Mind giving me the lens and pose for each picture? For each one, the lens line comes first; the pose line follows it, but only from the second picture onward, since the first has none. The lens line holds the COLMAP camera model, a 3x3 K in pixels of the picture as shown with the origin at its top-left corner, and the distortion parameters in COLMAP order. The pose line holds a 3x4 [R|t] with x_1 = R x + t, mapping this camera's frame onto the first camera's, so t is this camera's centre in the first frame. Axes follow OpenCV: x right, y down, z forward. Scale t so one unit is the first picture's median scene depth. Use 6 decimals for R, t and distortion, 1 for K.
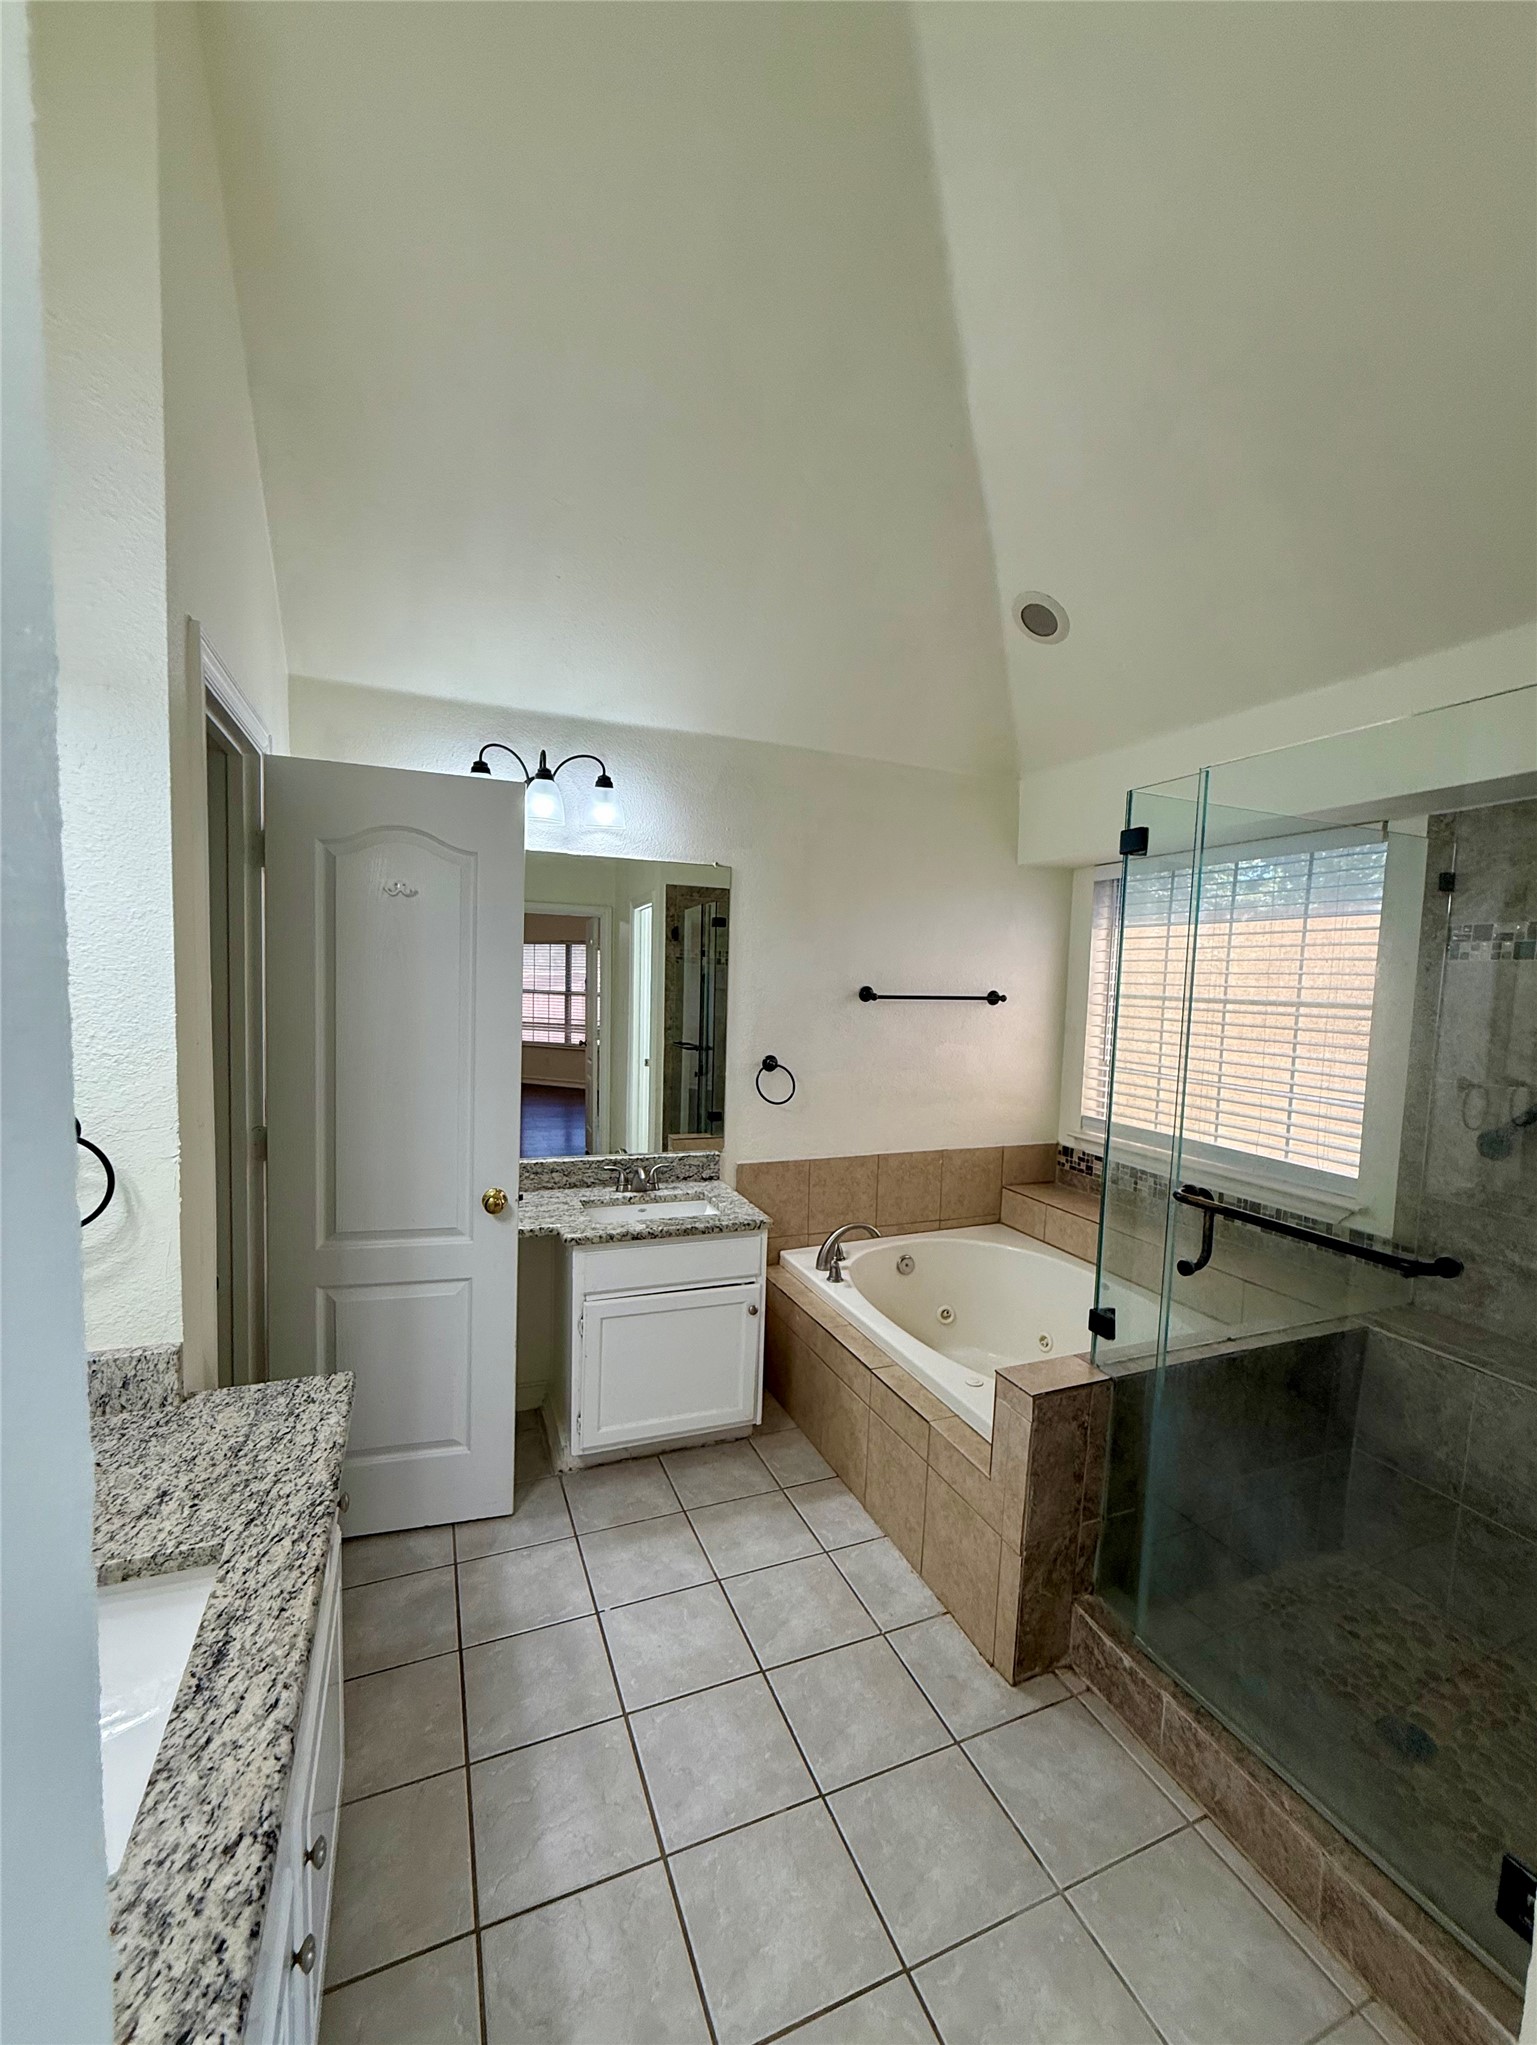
lens RADIAL K [[820.4, 0, 771.3], [0, 820.4, 1040.2], [0, 0, 1]] dist [0.003989, 0.000342]
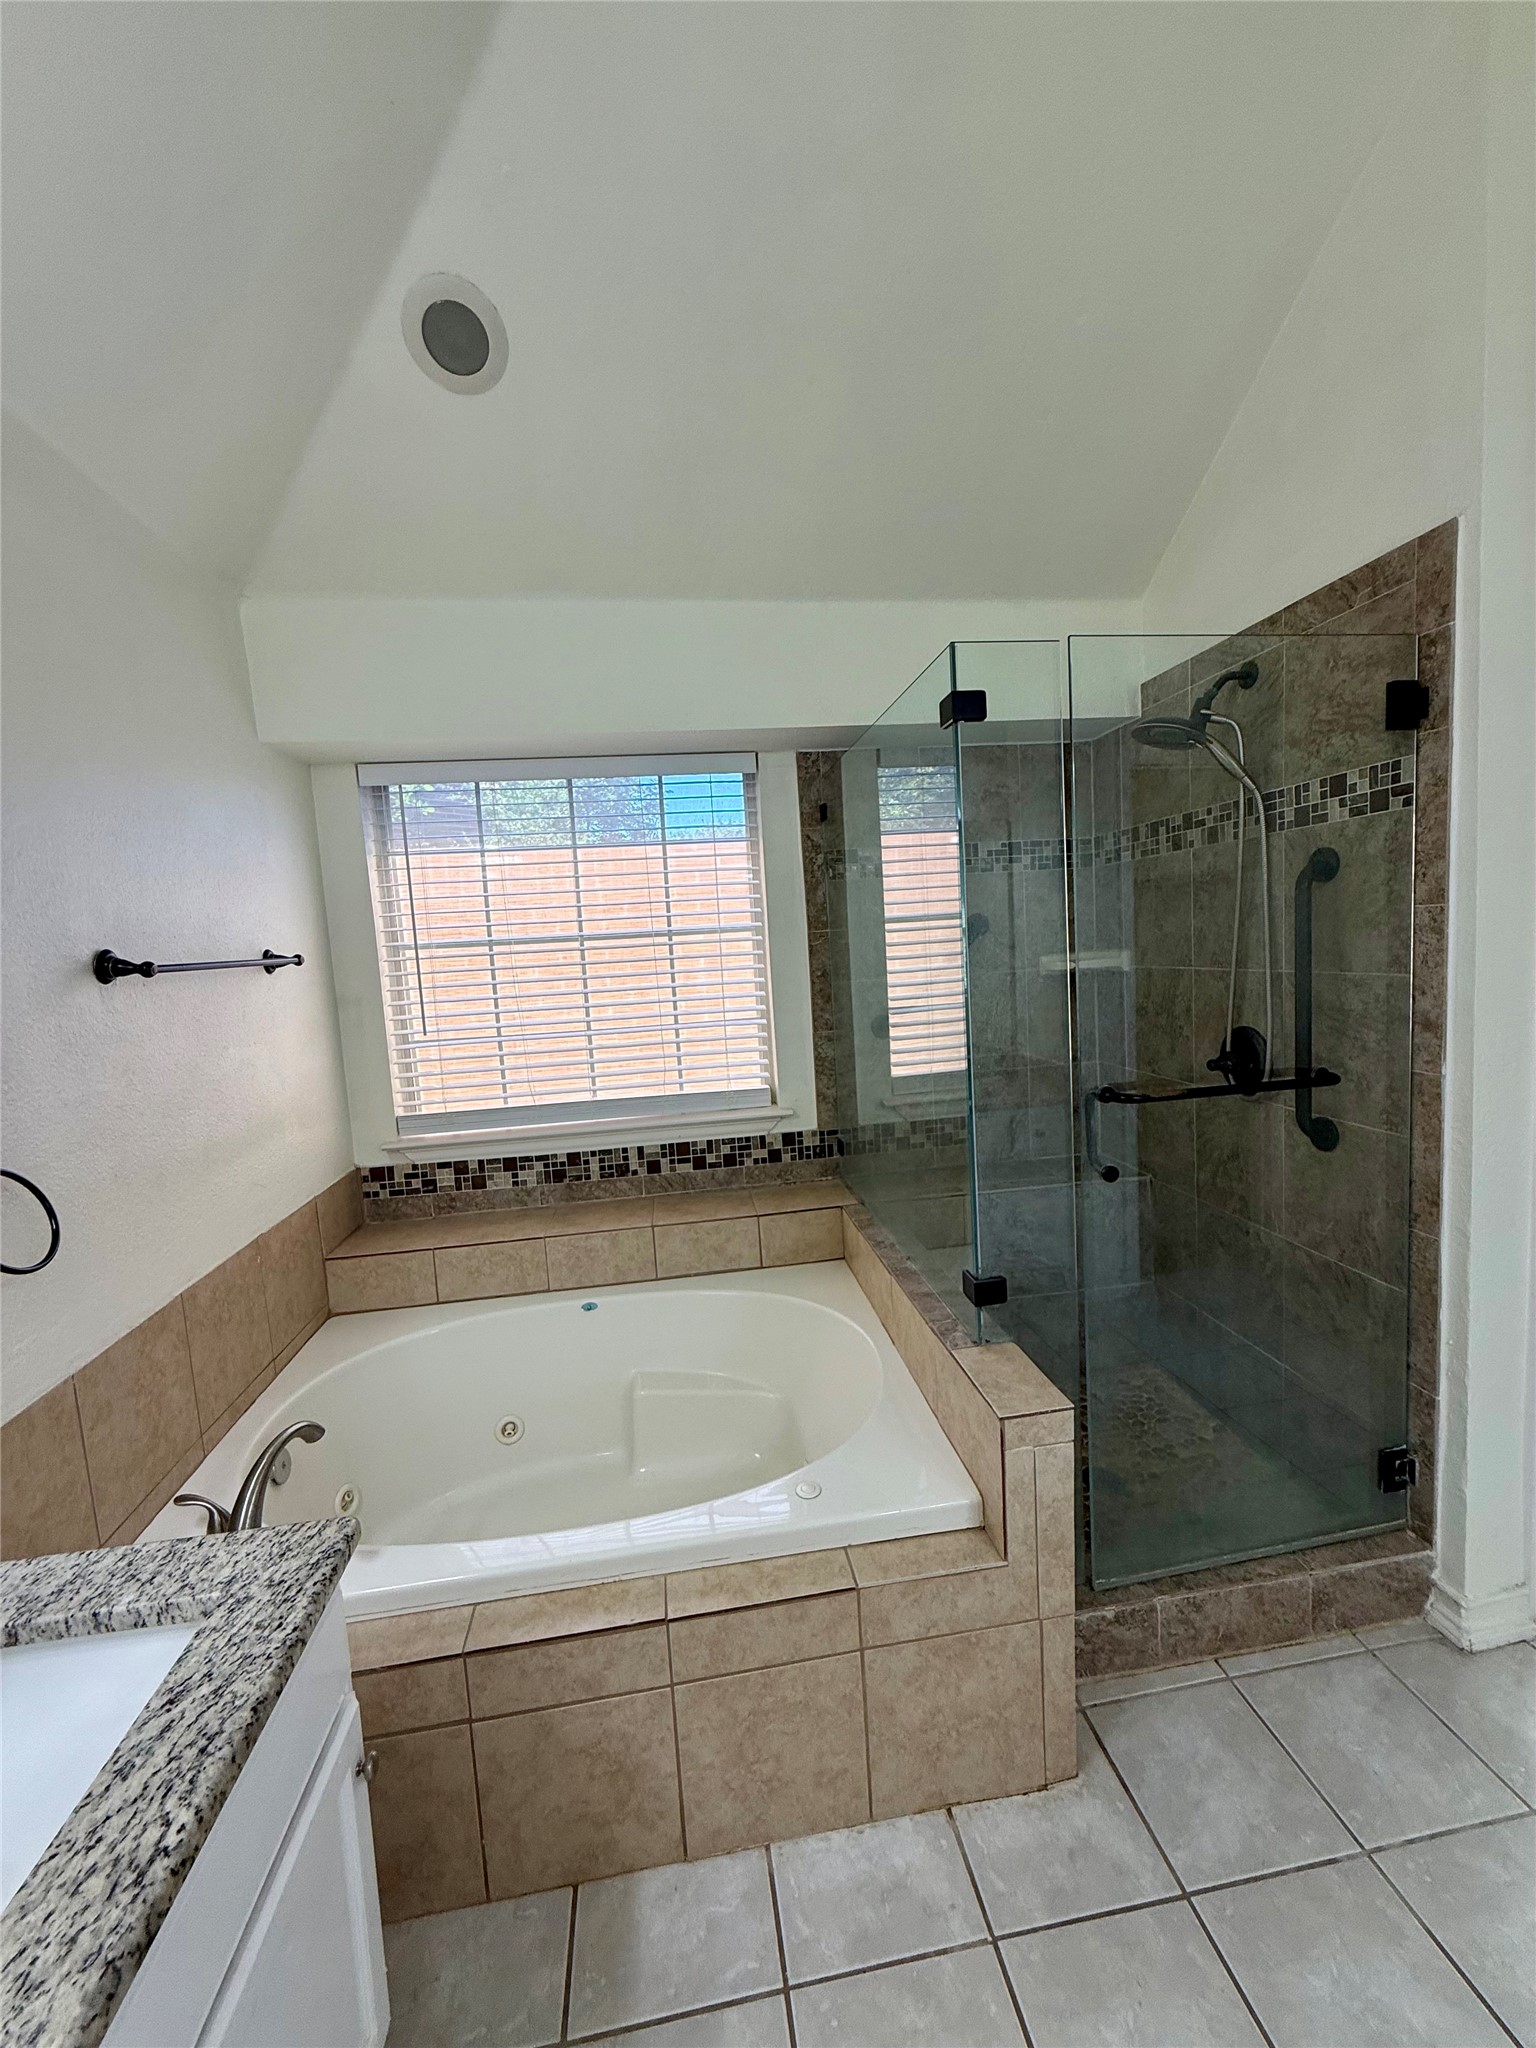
lens RADIAL K [[825.6, 0, 771.5], [0, 825.6, 1014.8], [0, 0, 1]] dist [-0.001653, 0.001157]
pose [[0.252483, -0.133002, 0.958417, -0.280580], [0.135856, 0.985569, 0.100980, -0.031015], [-0.958016, 0.104711, 0.266909, 0.636306]]
